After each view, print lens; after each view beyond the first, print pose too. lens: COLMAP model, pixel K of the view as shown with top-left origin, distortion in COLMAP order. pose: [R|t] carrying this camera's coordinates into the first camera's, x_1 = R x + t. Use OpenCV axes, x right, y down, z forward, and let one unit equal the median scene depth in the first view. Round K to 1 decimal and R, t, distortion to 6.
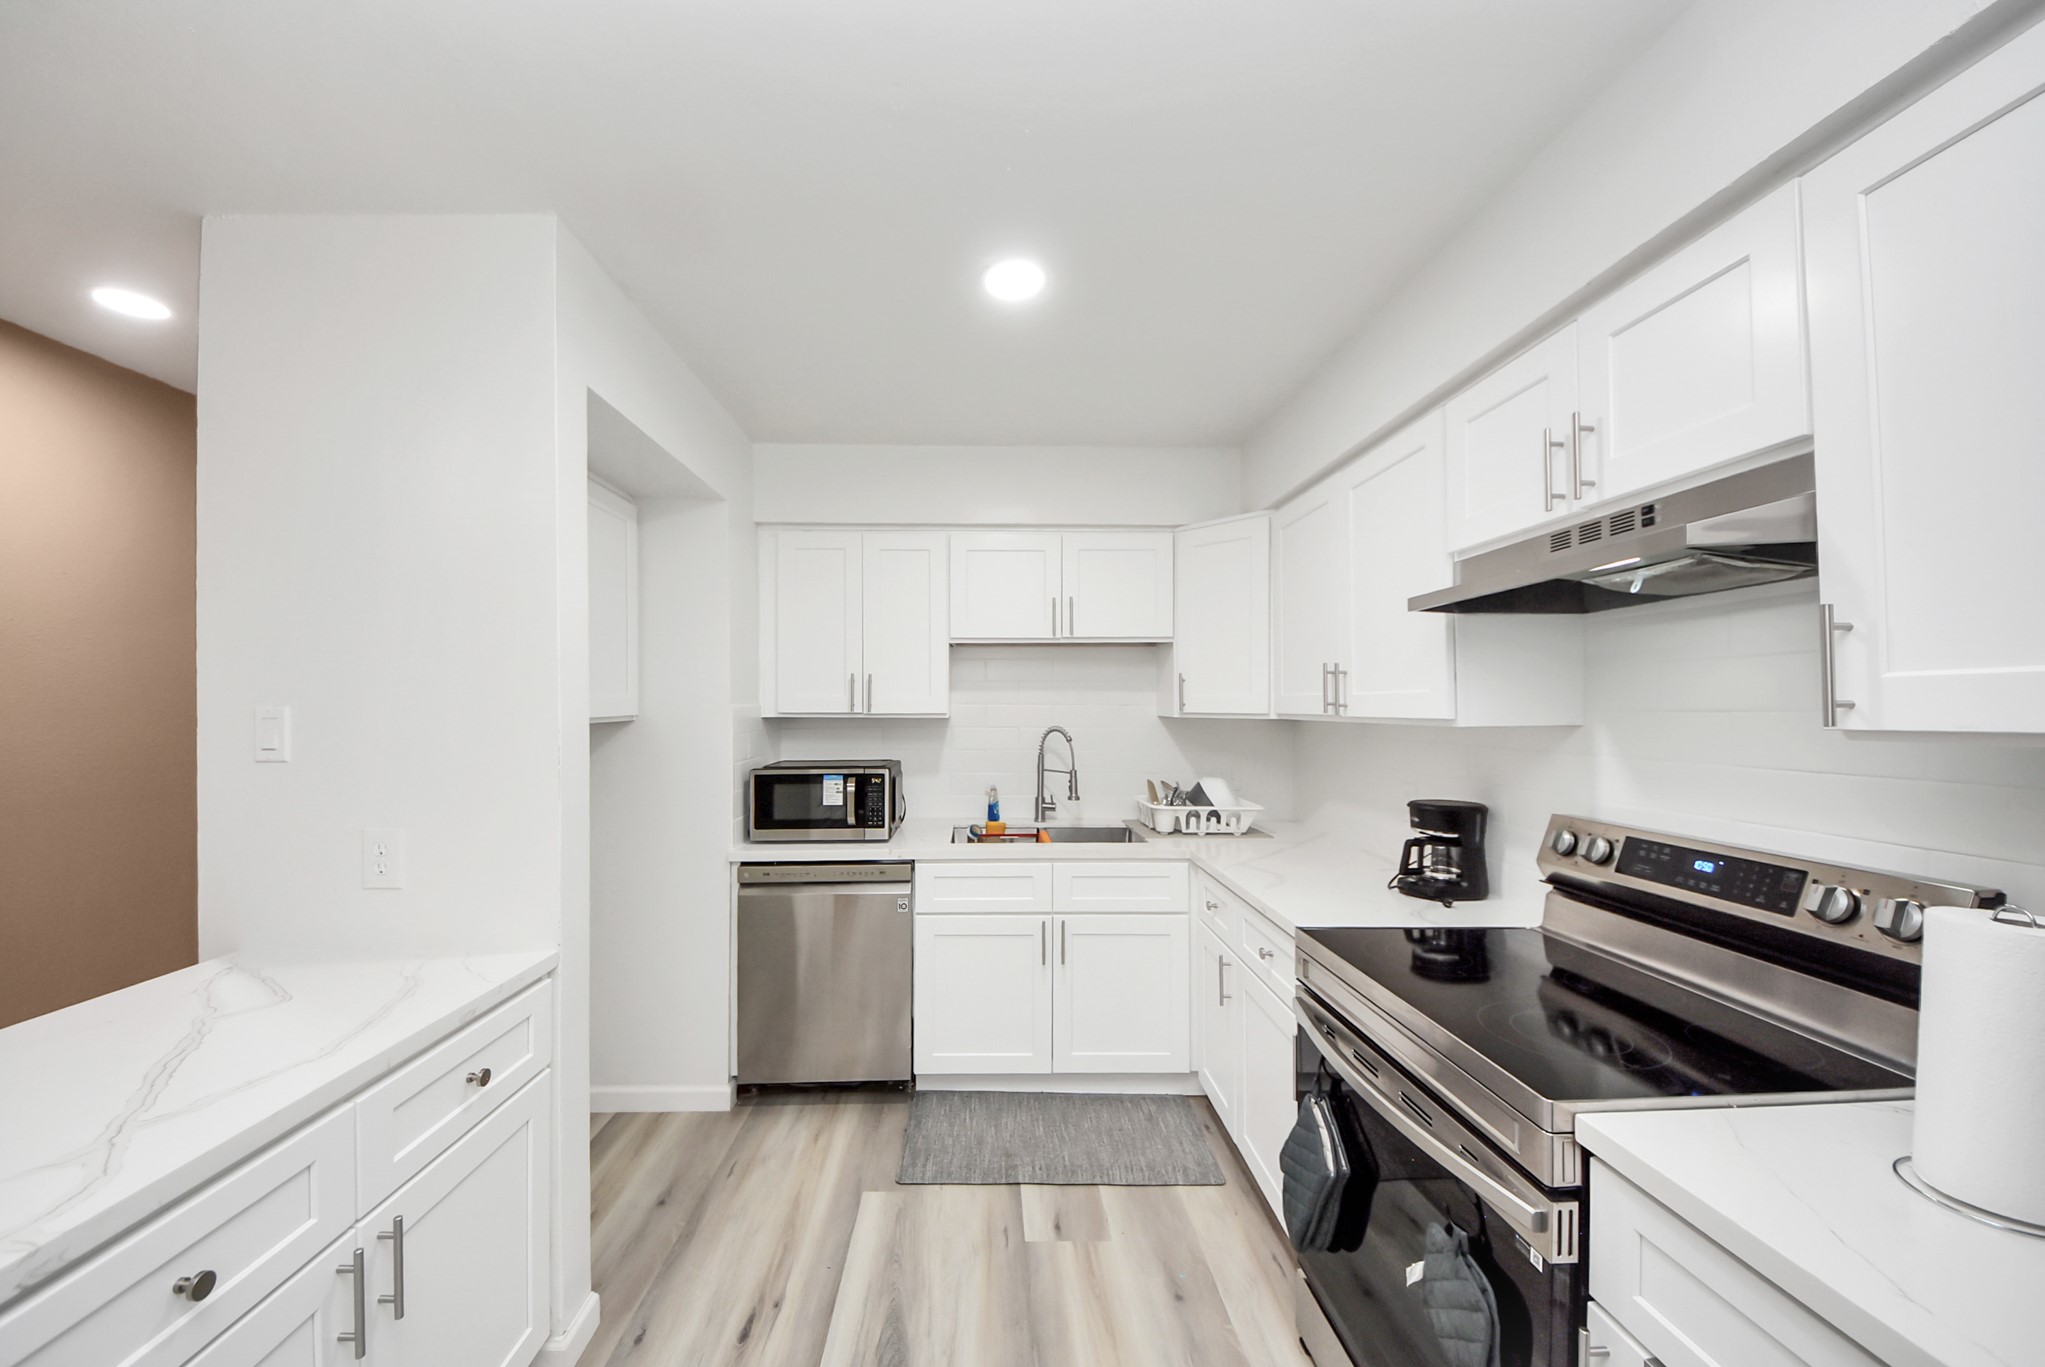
lens RADIAL K [[741.2, 0, 984.7], [0, 741.2, 690.3], [0, 0, 1]] dist [0.007782, -0.006032]
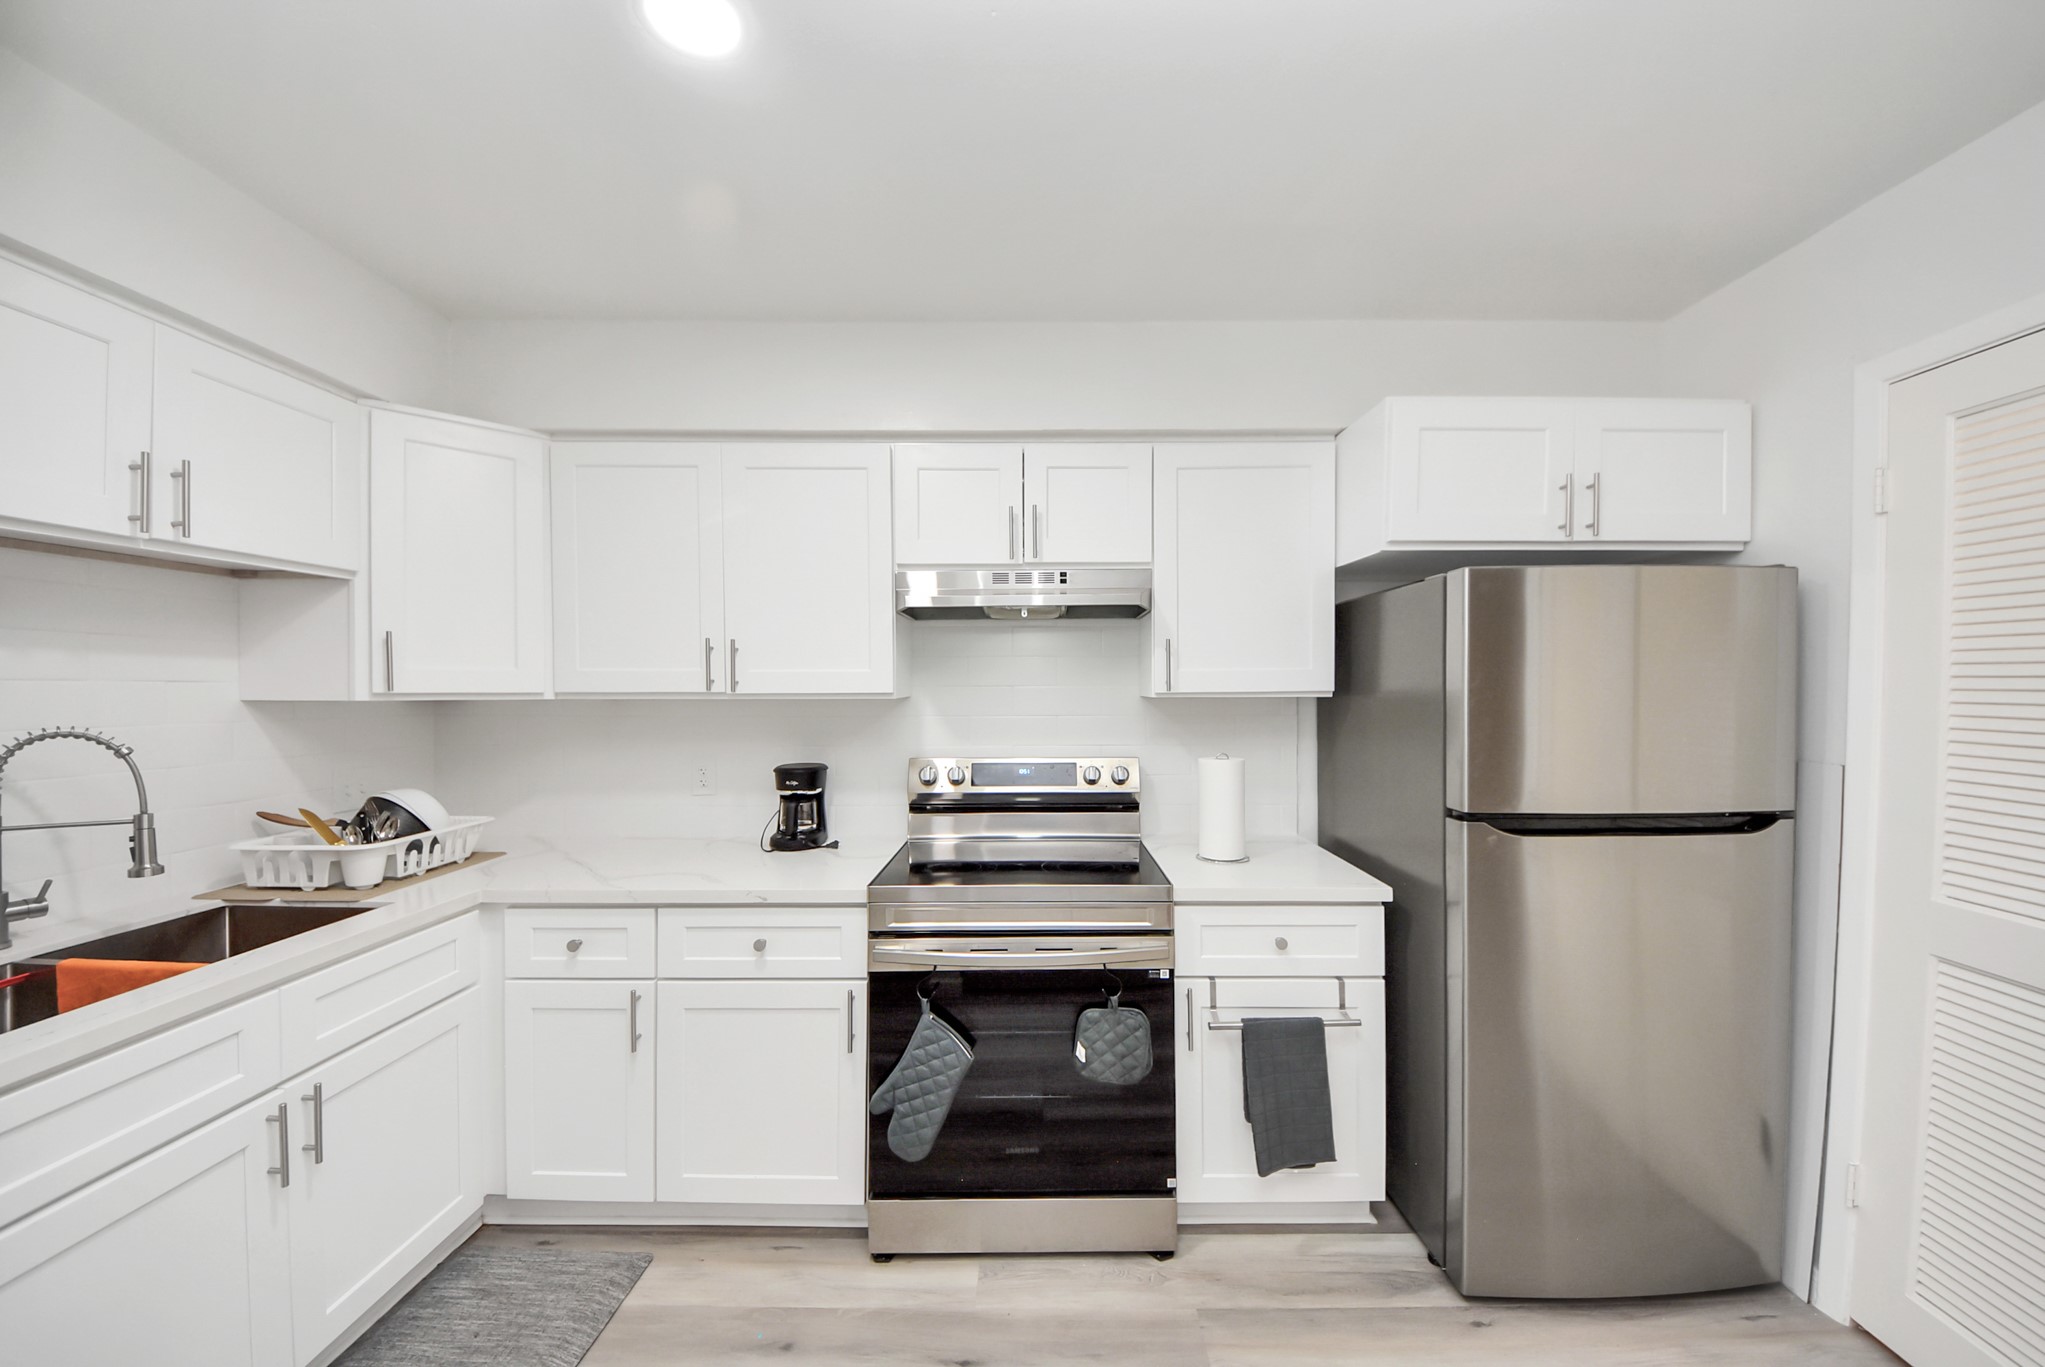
lens RADIAL K [[741.2, 0, 1041.7], [0, 741.2, 687.4], [0, 0, 1]] dist [0.007782, -0.006032]
pose [[0.022612, -0.003611, 0.999738, -0.420095], [-0.018126, 0.999828, 0.004022, 0.013300], [-0.999580, -0.018212, 0.022543, 0.470941]]
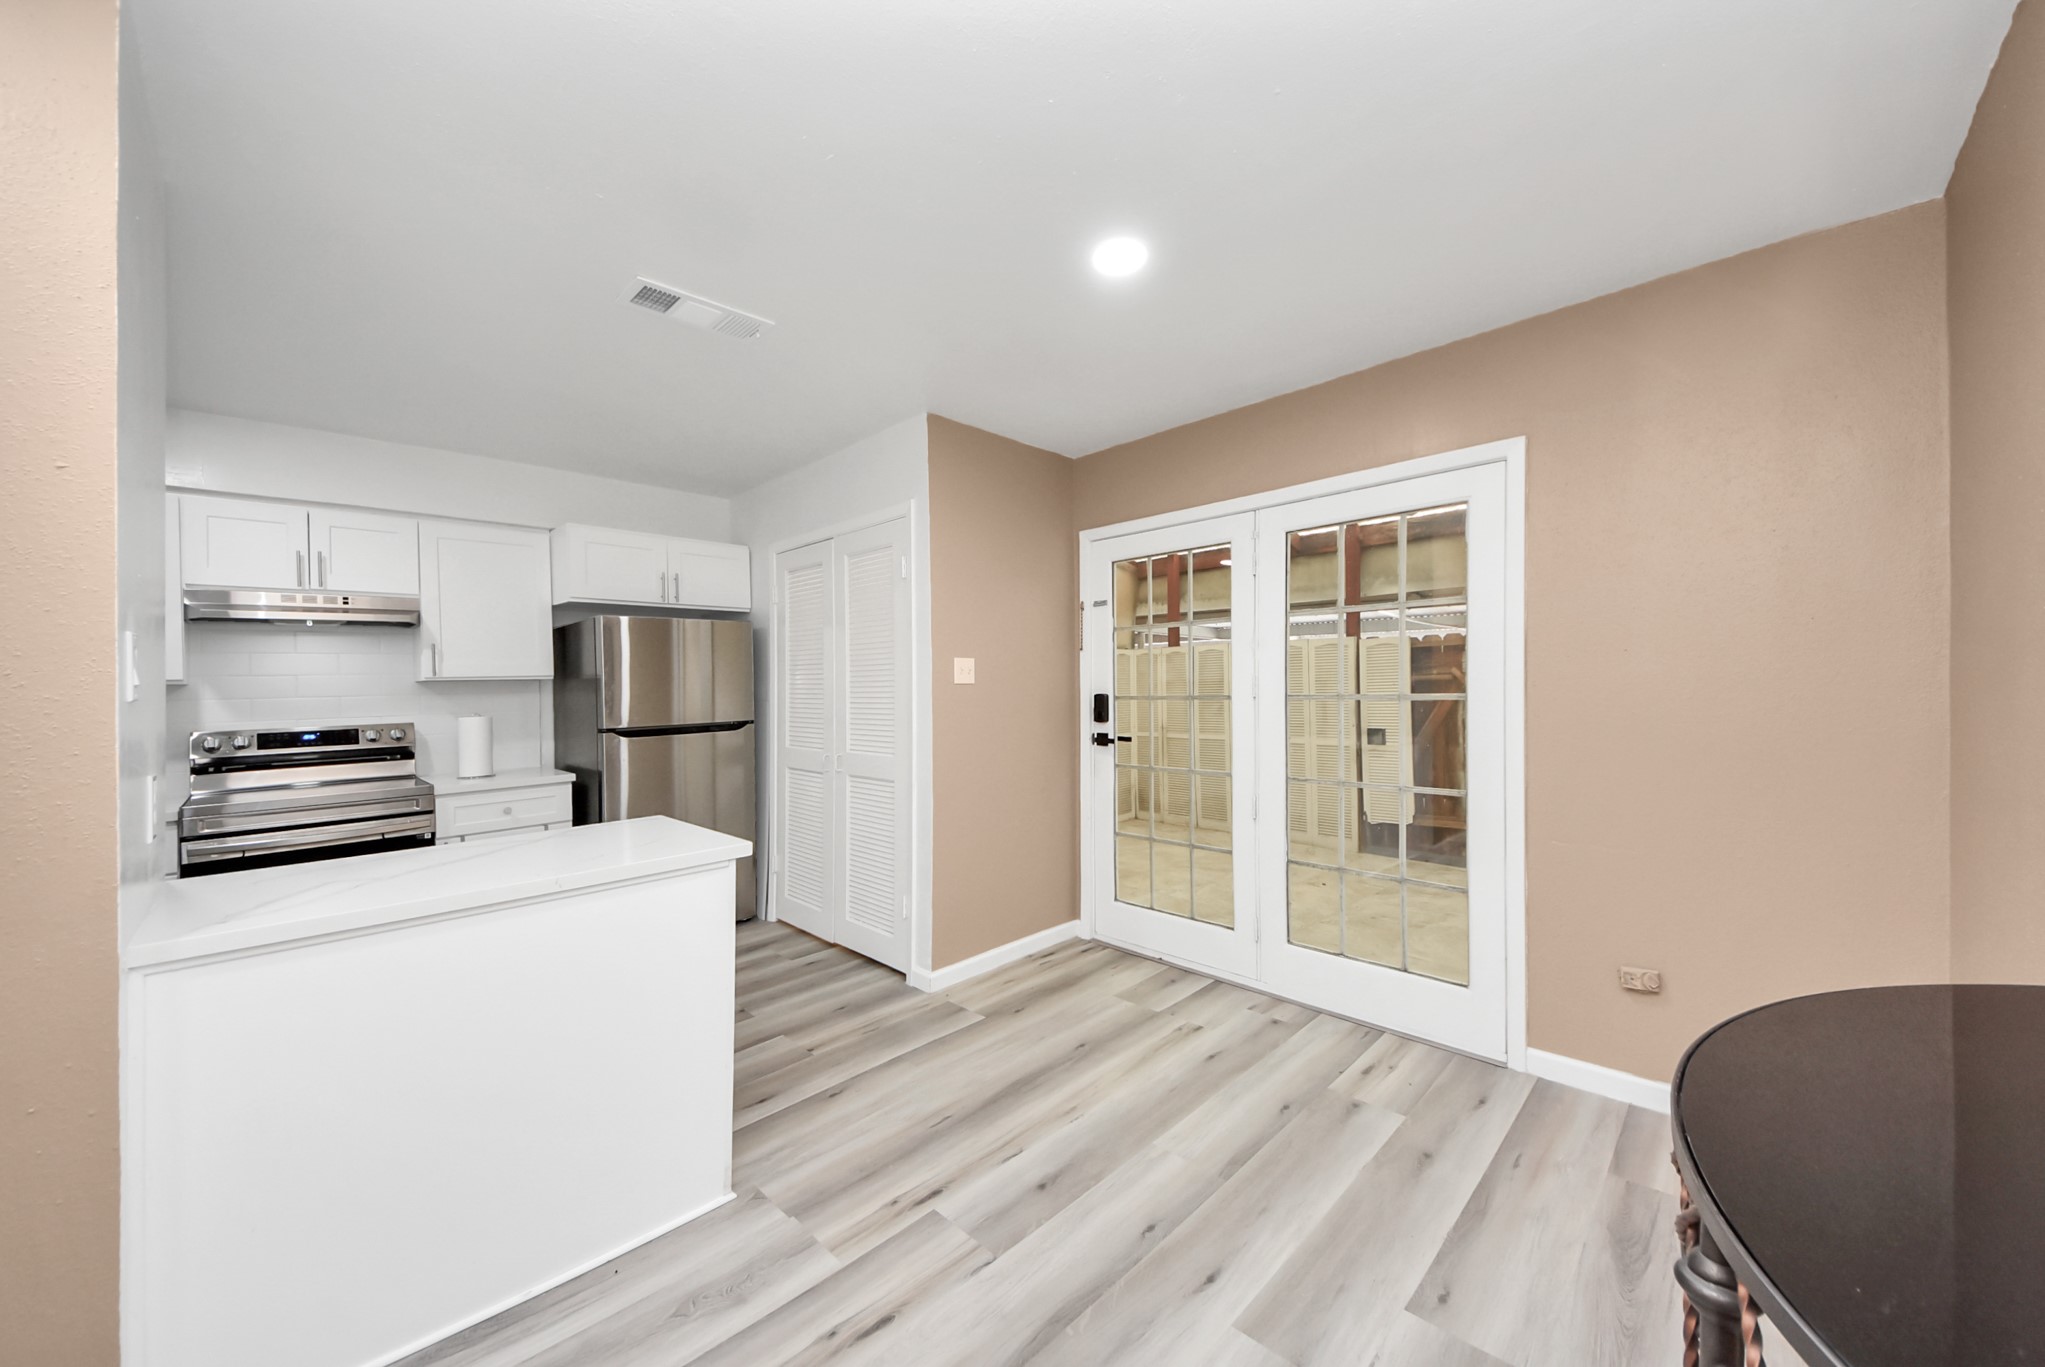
lens RADIAL K [[741.2, 0, 1017.2], [0, 741.2, 677.6], [0, 0, 1]] dist [0.007782, -0.006032]
pose [[-0.681515, 0.013222, 0.731685, -1.346661], [0.004342, 0.999892, -0.014025, 0.044900], [-0.731792, -0.006382, -0.681499, 0.495354]]
